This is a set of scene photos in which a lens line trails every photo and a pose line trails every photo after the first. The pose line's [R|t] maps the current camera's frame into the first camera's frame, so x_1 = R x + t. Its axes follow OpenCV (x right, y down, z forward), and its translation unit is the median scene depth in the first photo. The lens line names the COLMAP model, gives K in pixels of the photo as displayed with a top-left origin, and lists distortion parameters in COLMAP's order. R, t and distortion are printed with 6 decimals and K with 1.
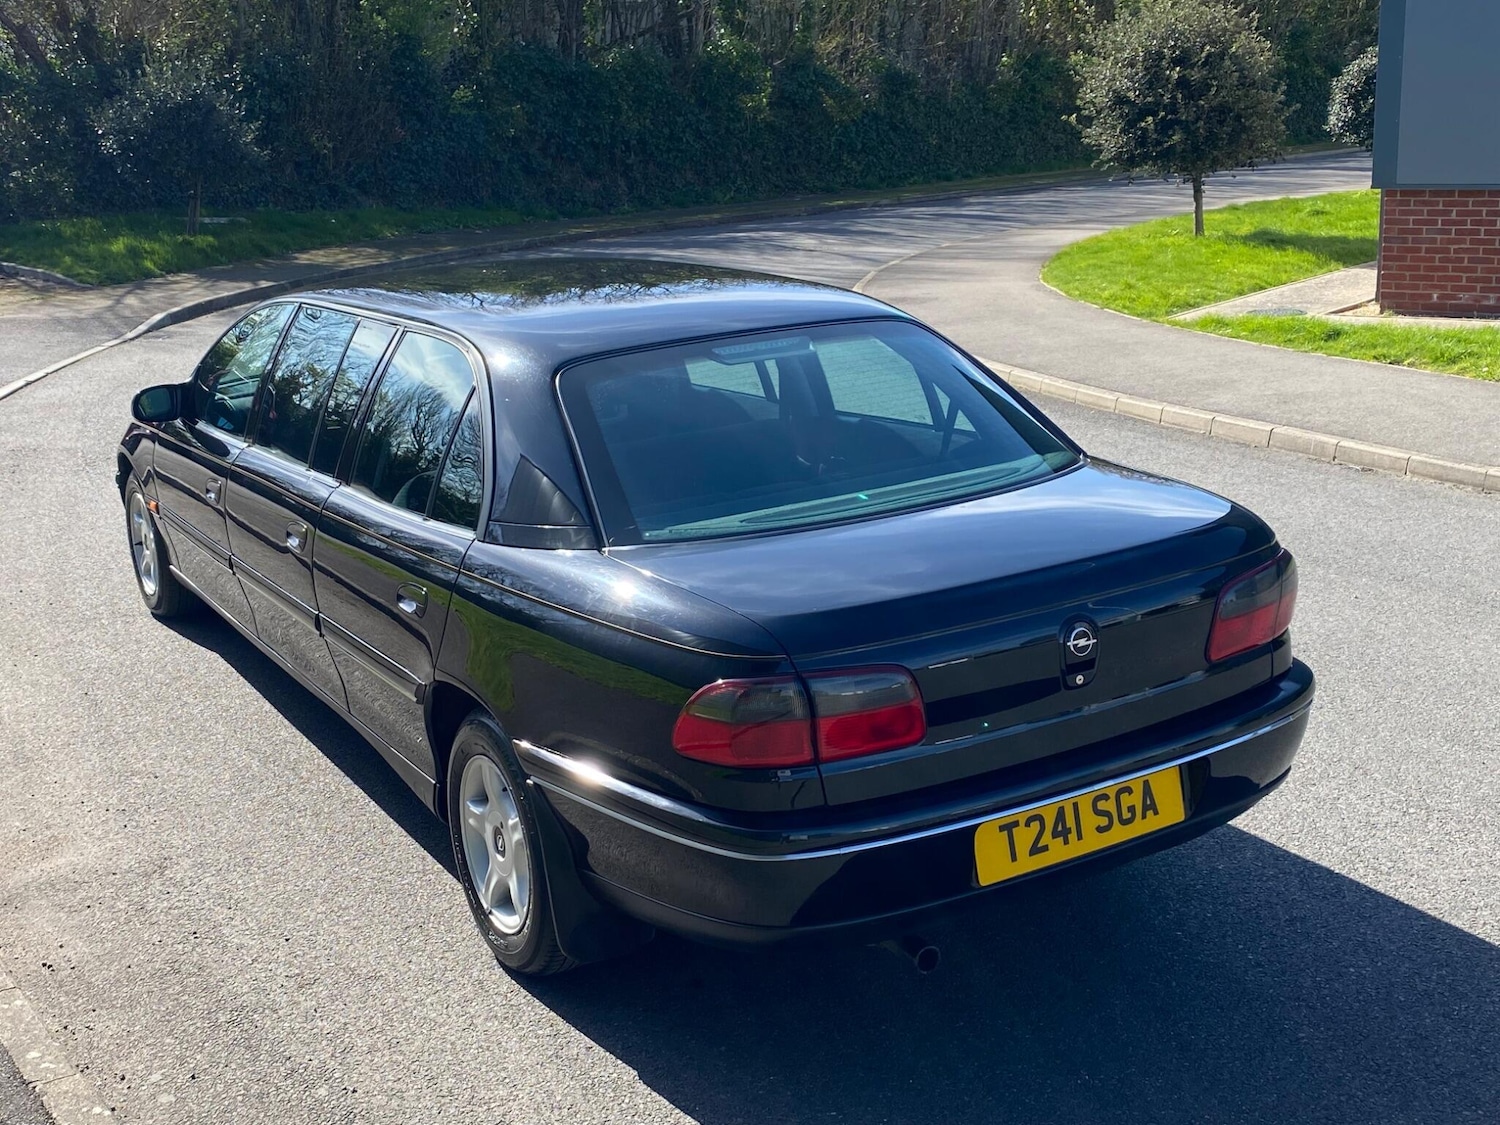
lens RADIAL K [[1781.8, 0, 743.3], [0, 1781.8, 546.8], [0, 0, 1]] dist [0.124587, -0.367765]
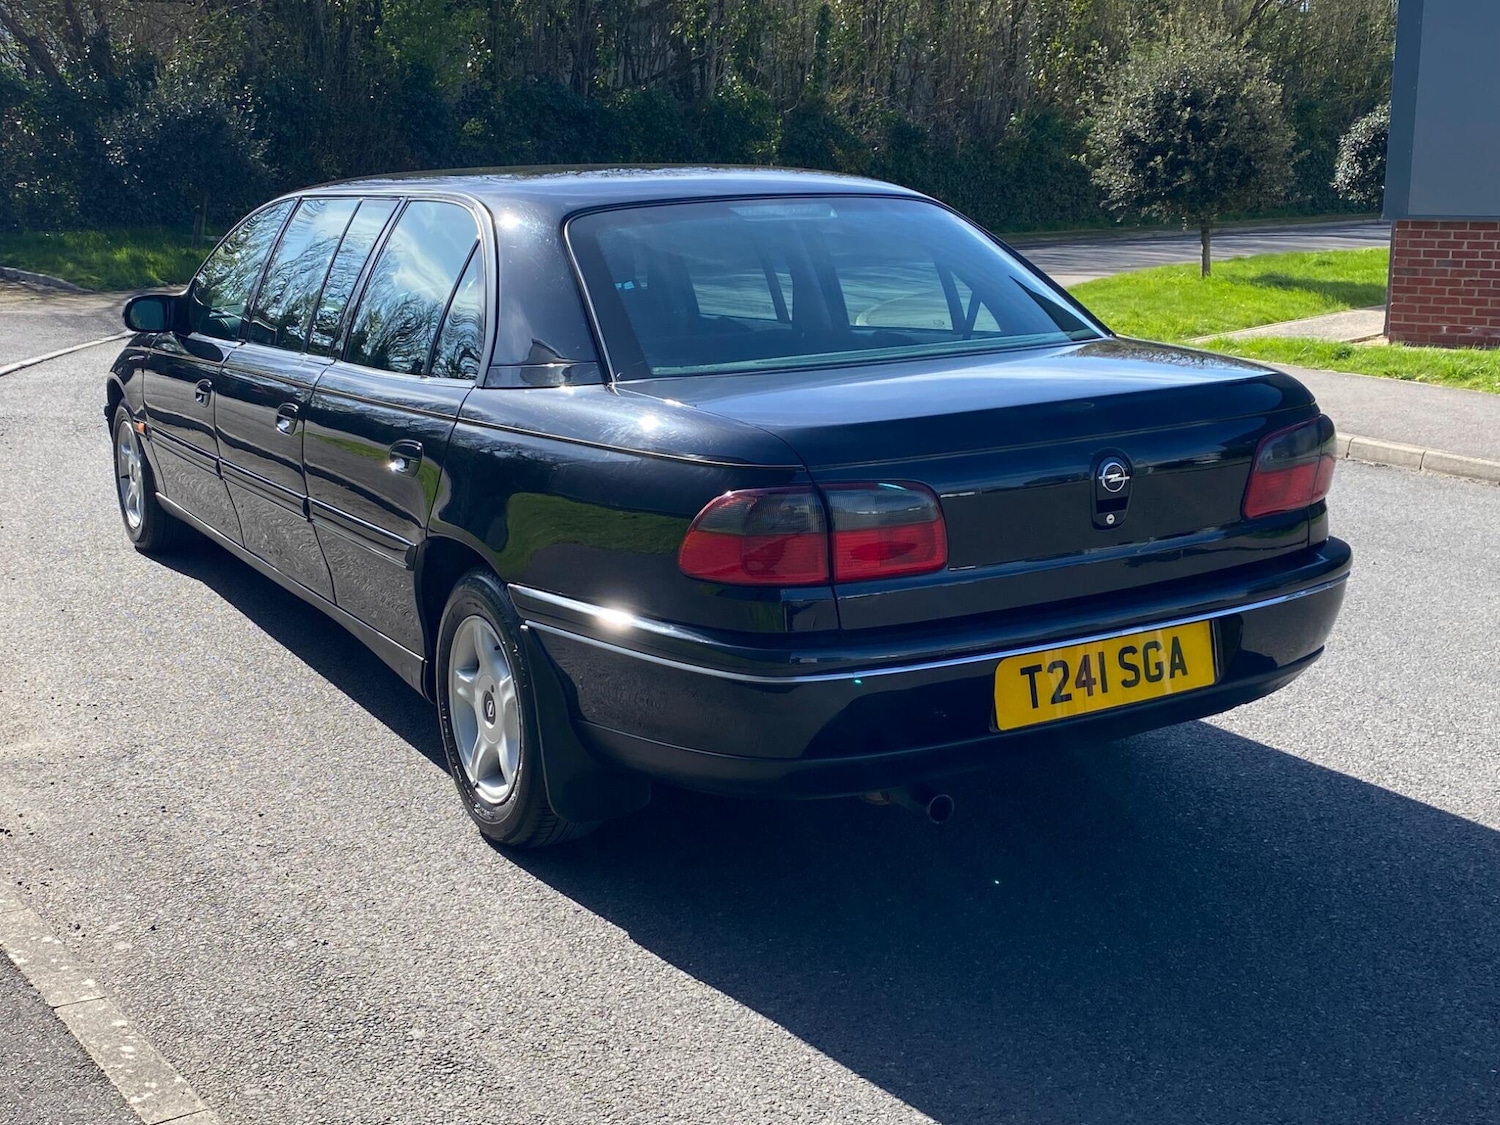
lens RADIAL K [[1775.2, 0, 752.5], [0, 1775.2, 559.6], [0, 0, 1]] dist [0.148148, -0.444131]
pose [[0.999429, 0.032748, 0.008266, -0.003985], [-0.032463, 0.998944, -0.032501, 0.064522], [-0.009322, 0.032214, 0.999438, 0.029038]]
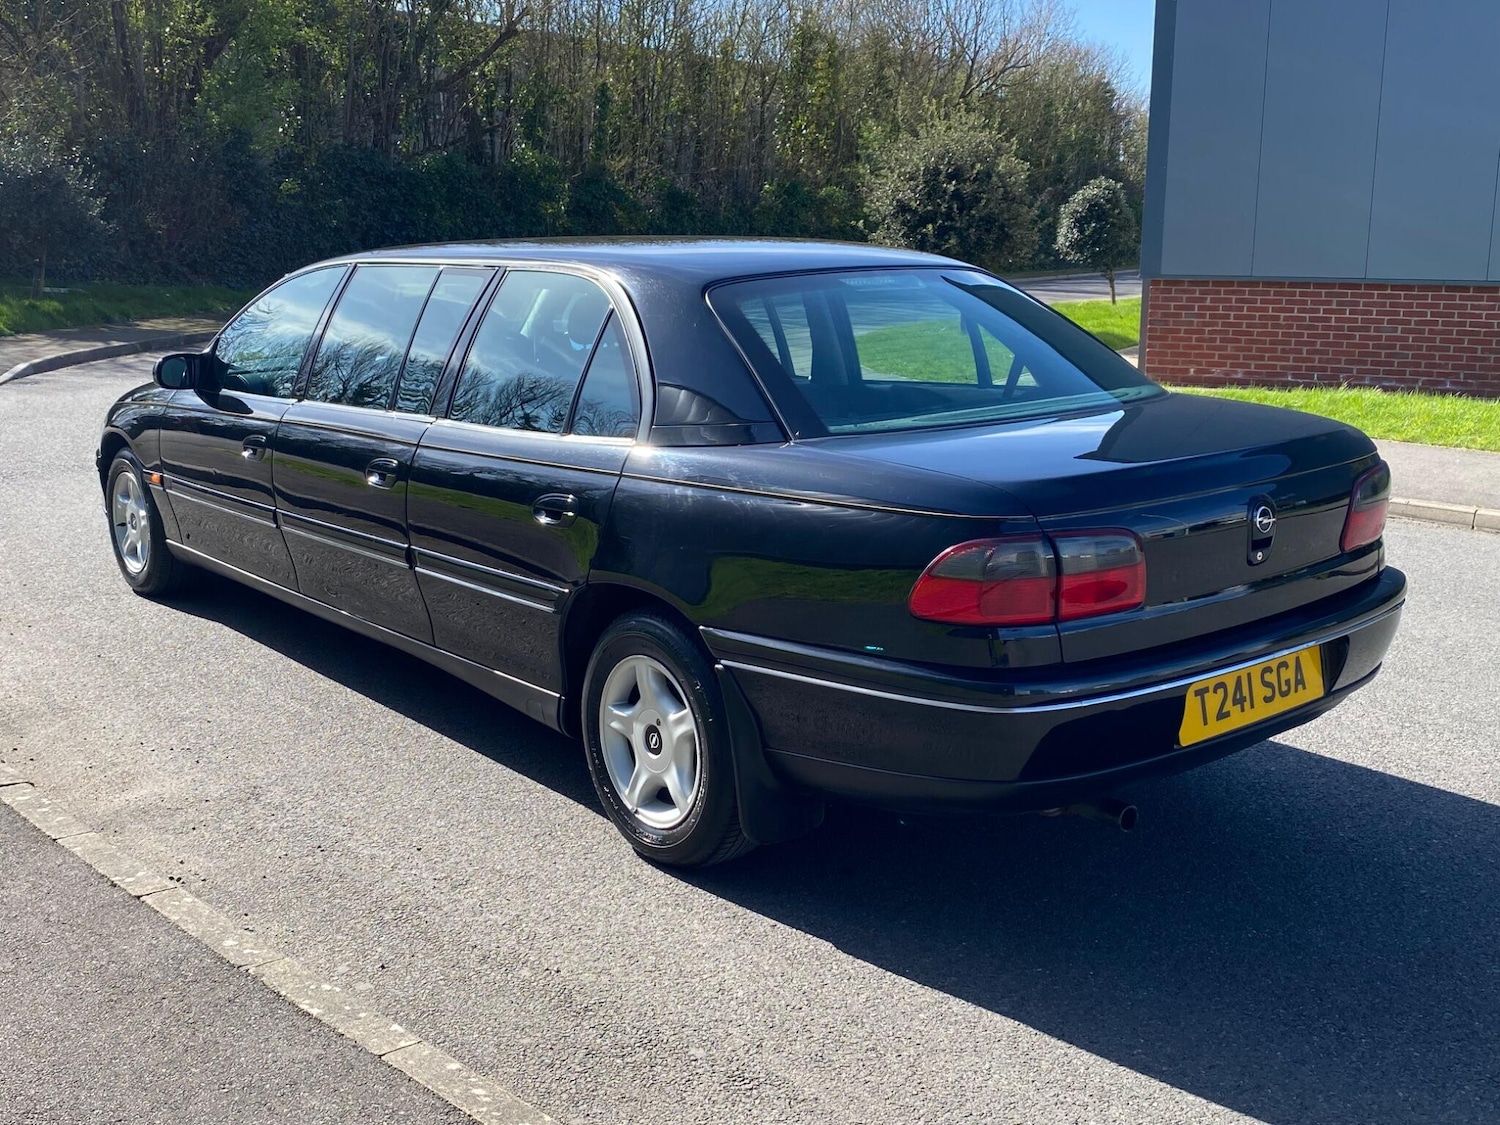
lens RADIAL K [[1573.2, 0, 757.4], [0, 1573.2, 558.0], [0, 0, 1]] dist [0.137259, -0.394381]
pose [[0.986312, 0.008233, 0.164687, -0.130451], [-0.001029, 0.999041, -0.043782, 0.057264], [-0.164889, 0.043013, 0.985374, 0.052211]]
